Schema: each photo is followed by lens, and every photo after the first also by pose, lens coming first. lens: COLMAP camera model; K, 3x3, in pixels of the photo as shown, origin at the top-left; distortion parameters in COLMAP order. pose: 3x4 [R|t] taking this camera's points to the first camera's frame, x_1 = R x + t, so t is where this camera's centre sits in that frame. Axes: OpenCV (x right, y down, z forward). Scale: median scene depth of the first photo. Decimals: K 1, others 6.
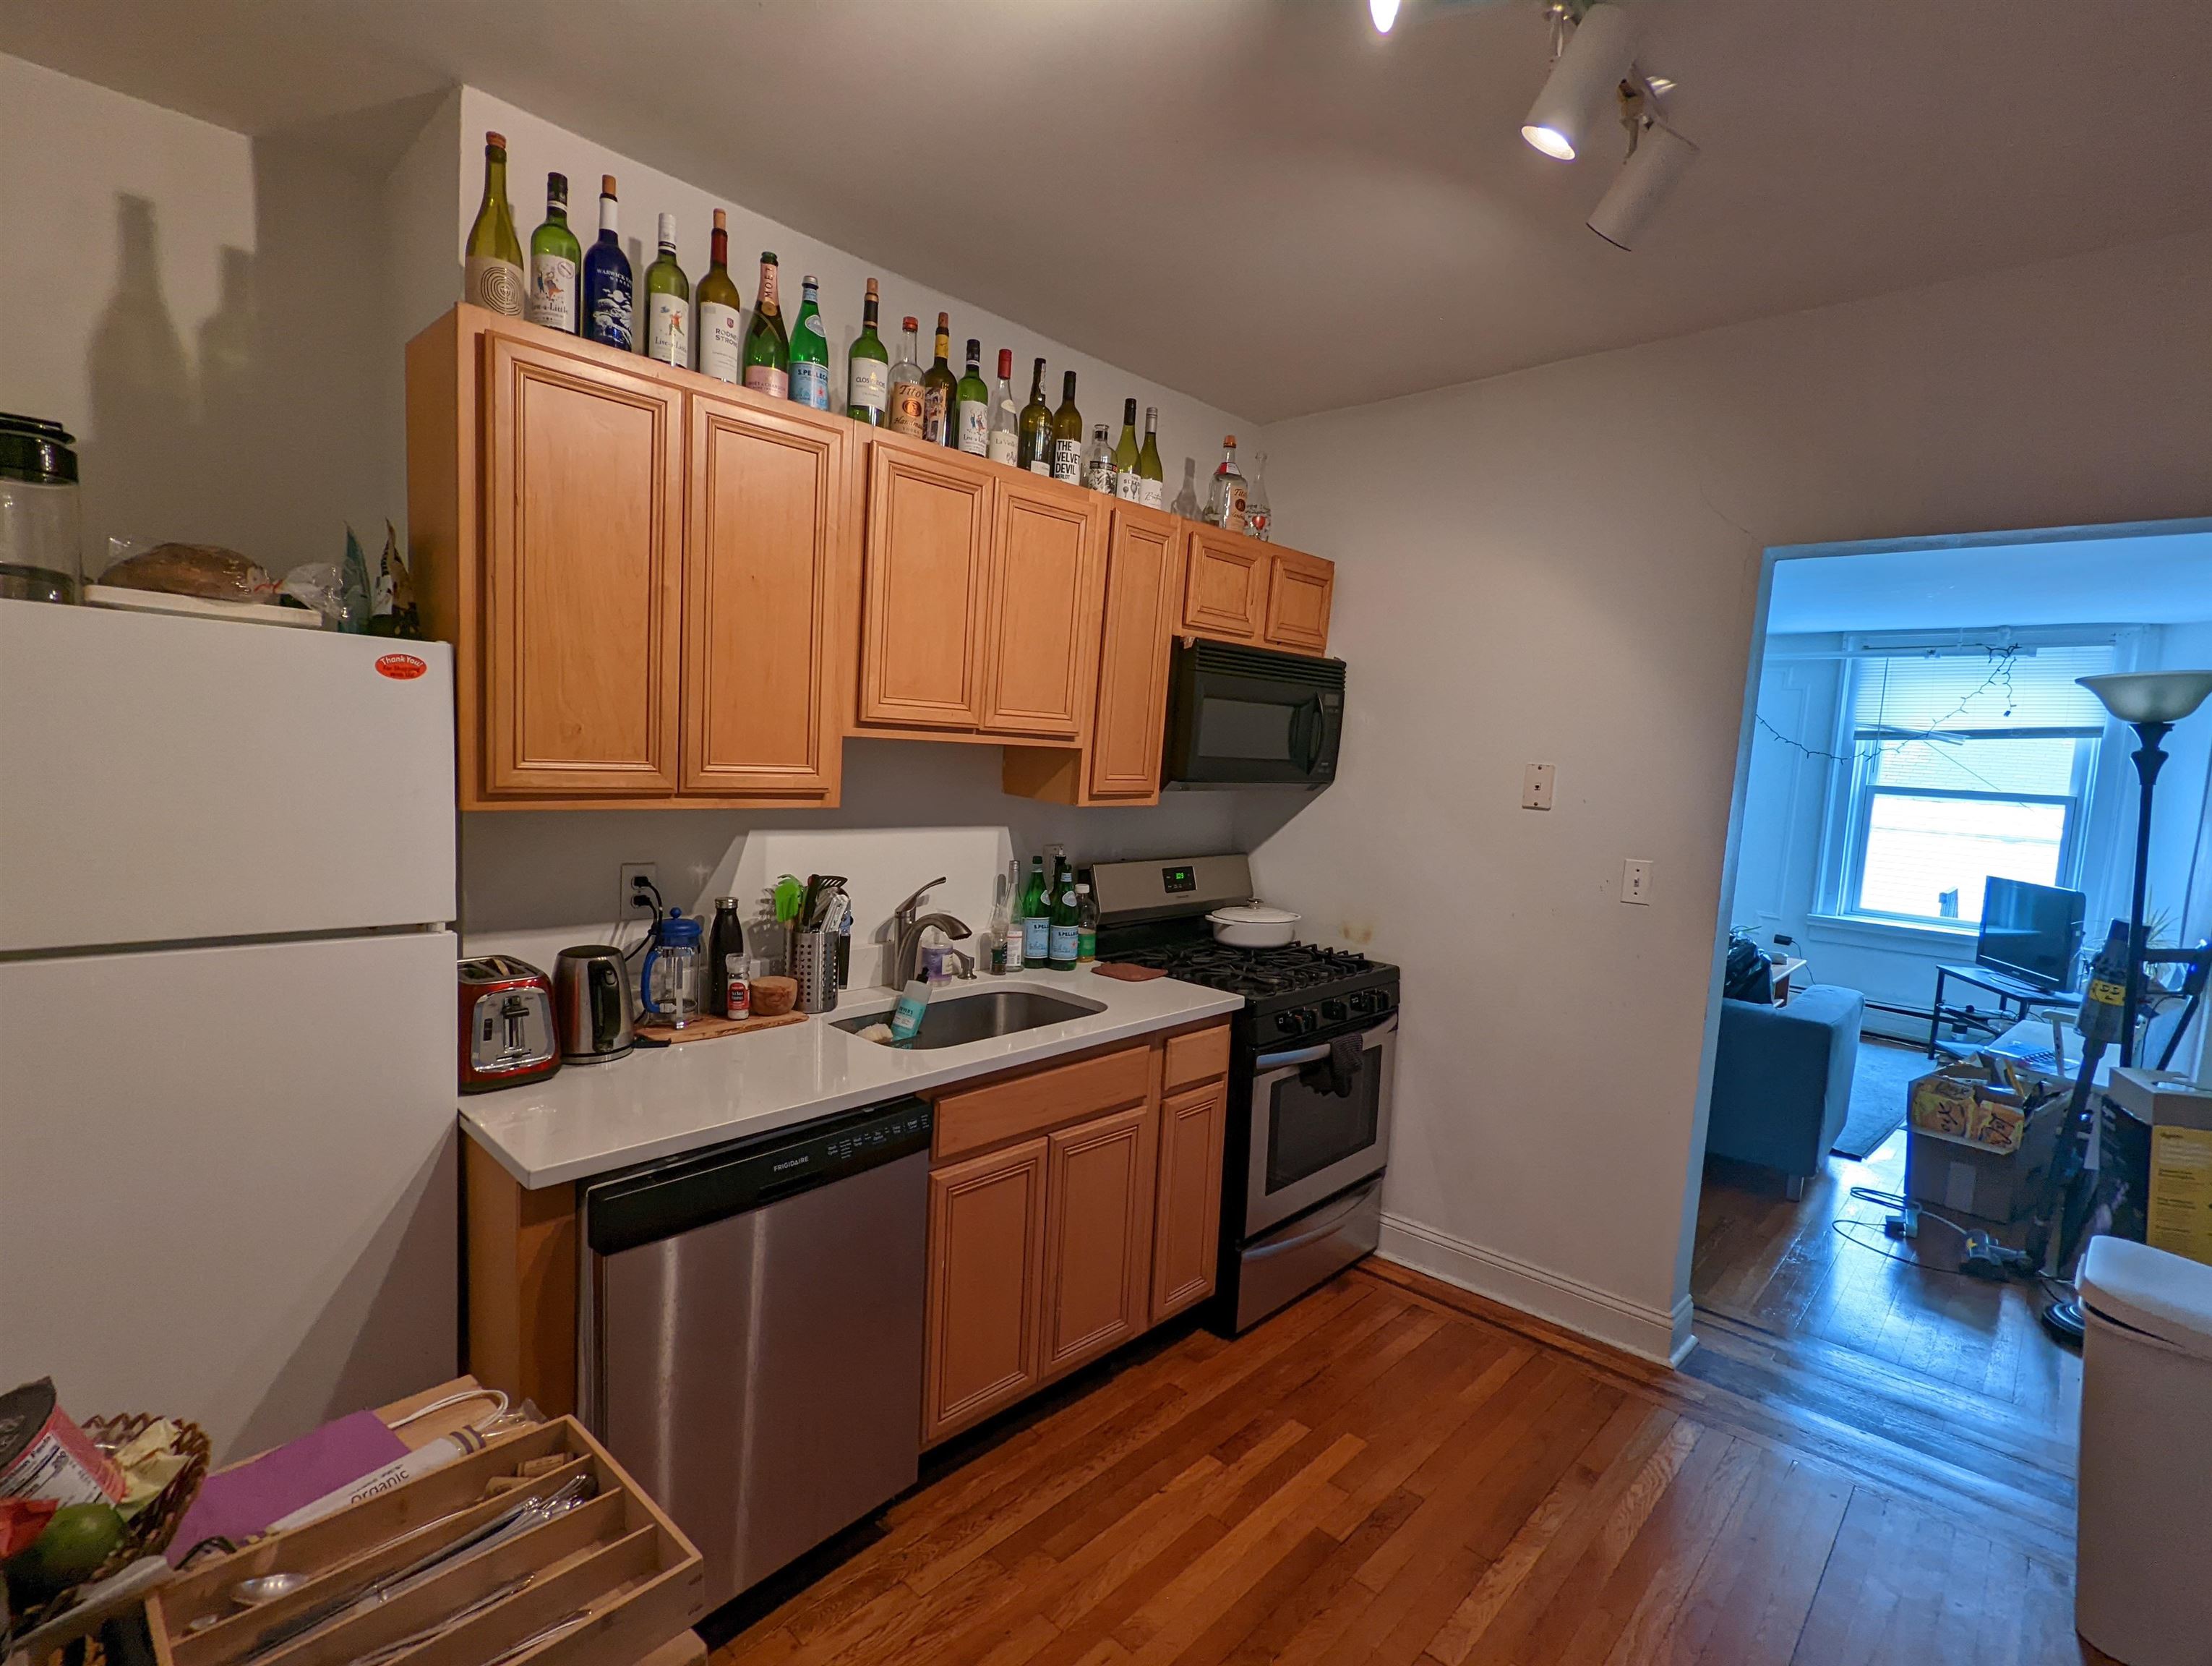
lens RADIAL K [[1059.0, 0, 1096.0], [0, 1059.0, 840.3], [0, 0, 1]] dist [-0.003135, 0.001584]
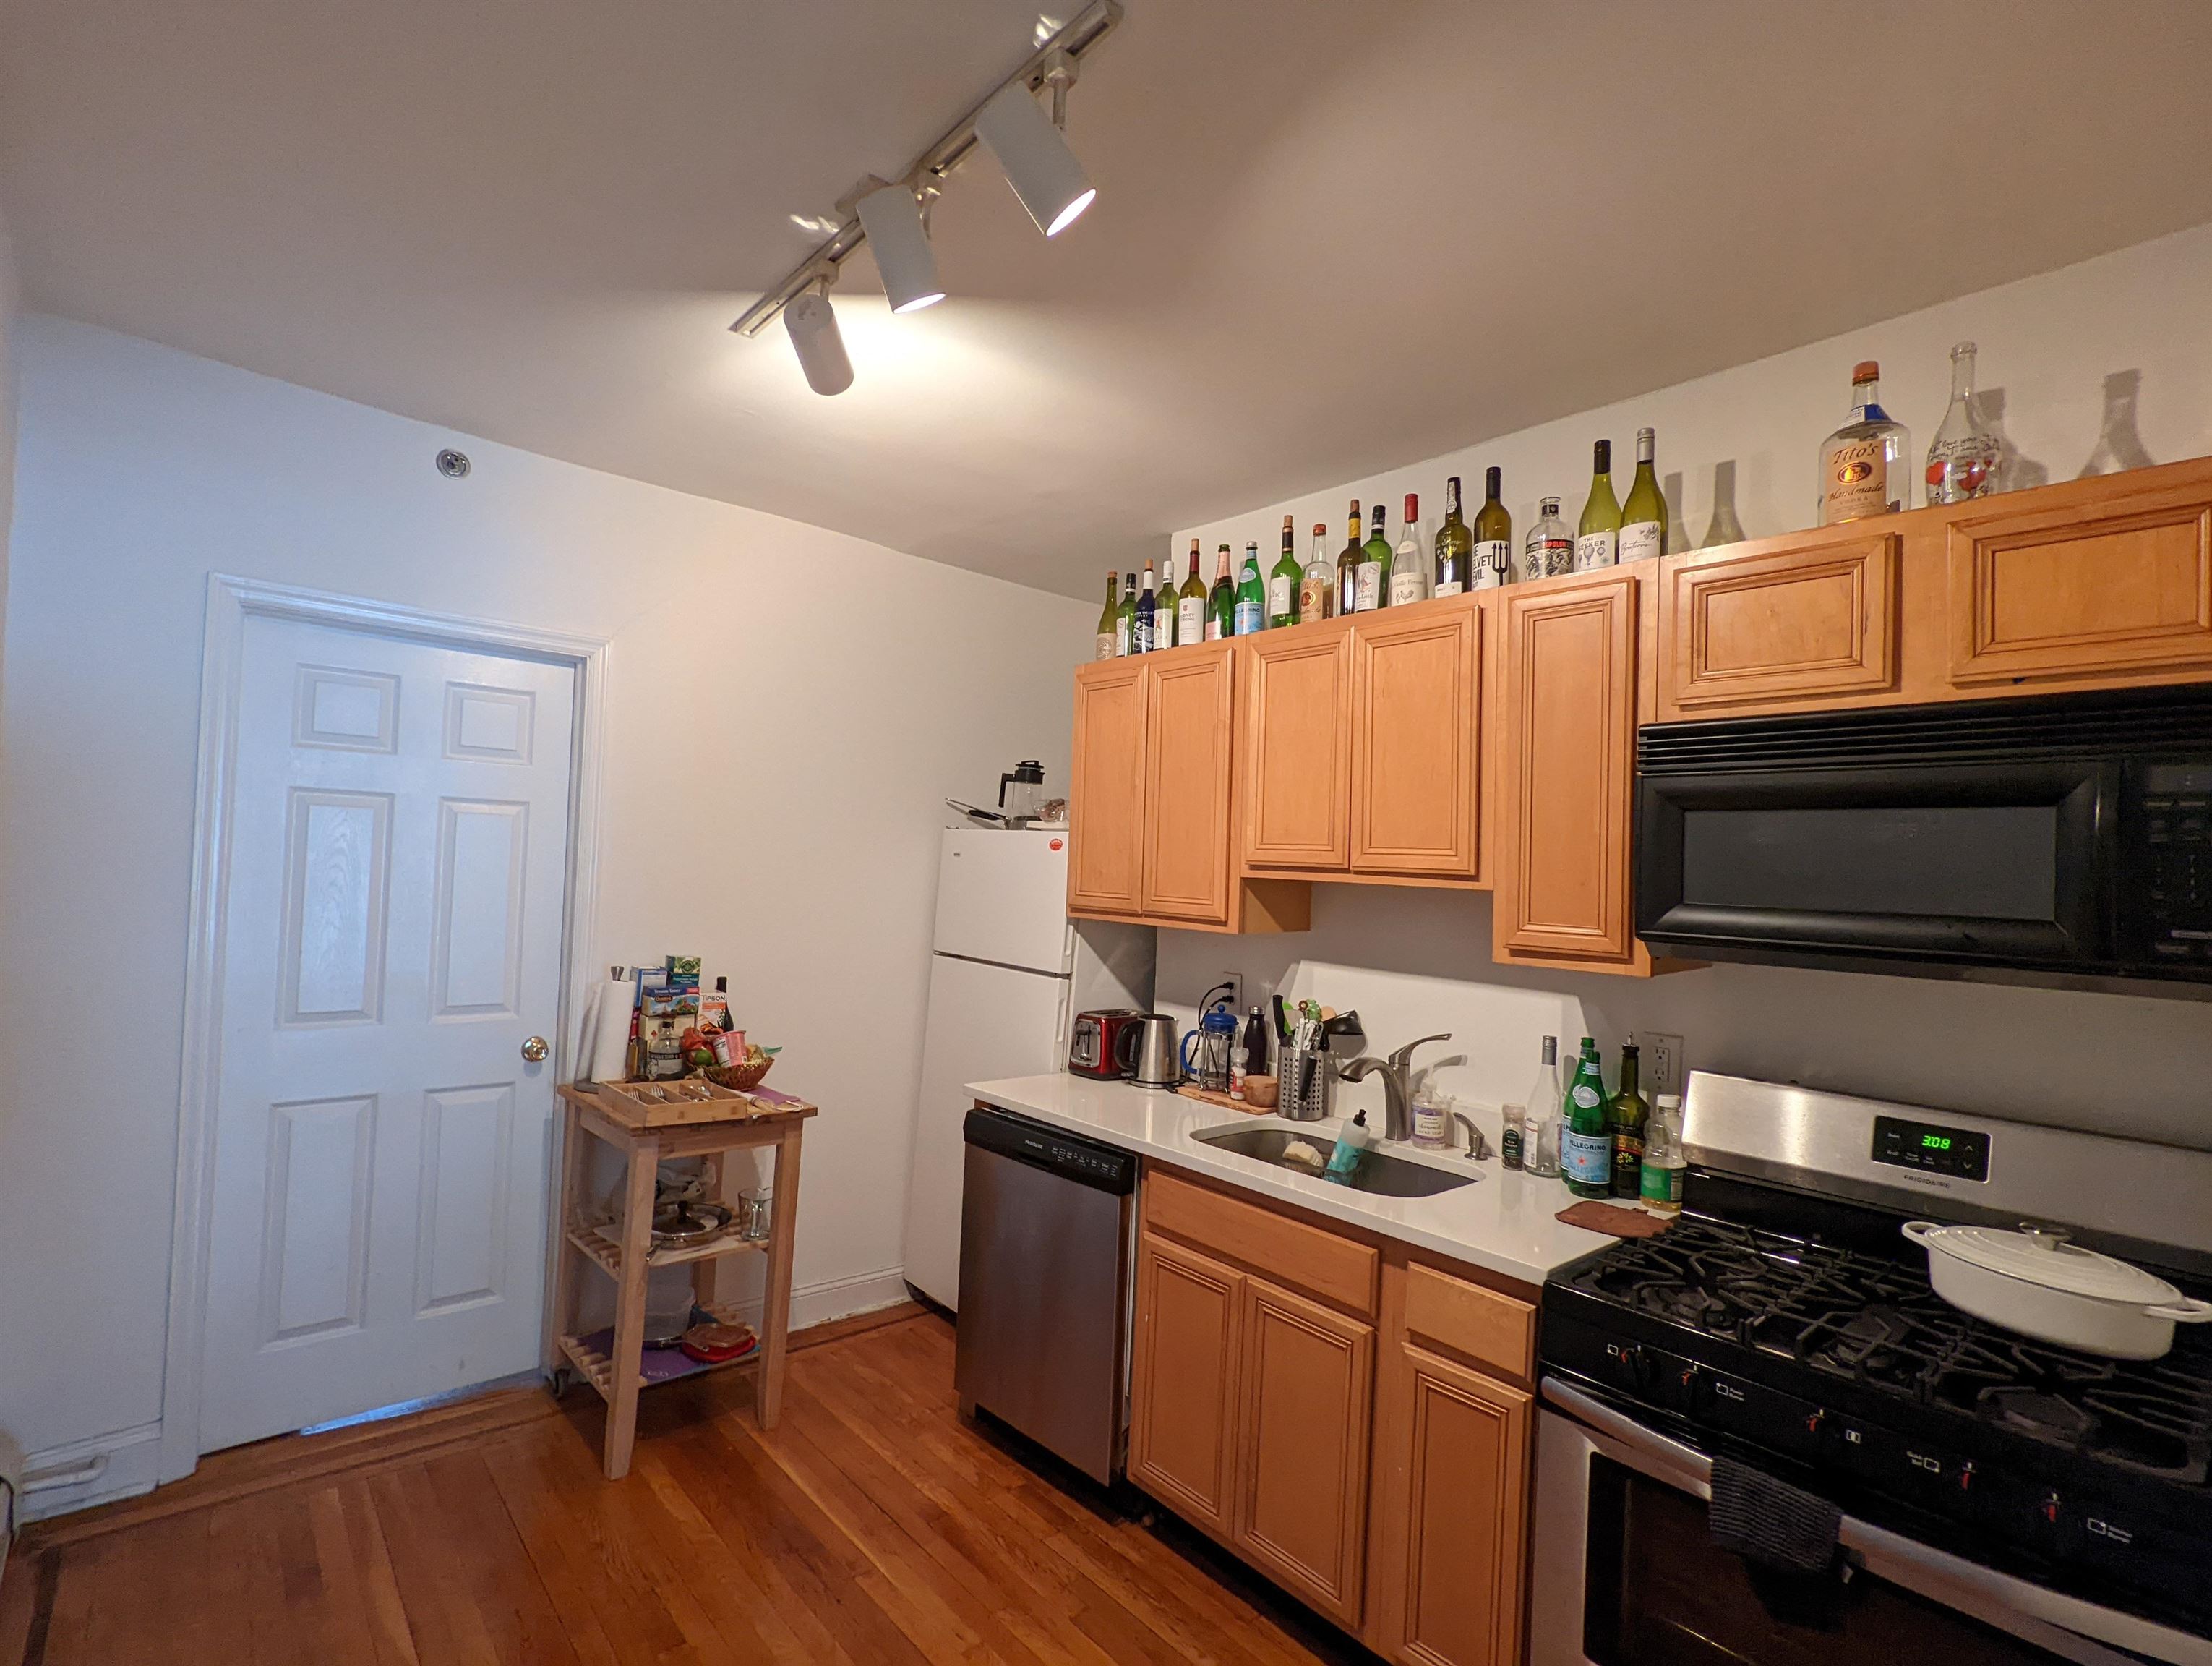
lens RADIAL K [[1059.0, 0, 1099.5], [0, 1059.0, 832.8], [0, 0, 1]] dist [-0.003135, 0.001584]
pose [[-0.095655, -0.087559, -0.991556, 0.989902], [-0.140561, 0.987331, -0.073626, -0.033134], [0.985440, 0.132331, -0.106751, 0.930384]]
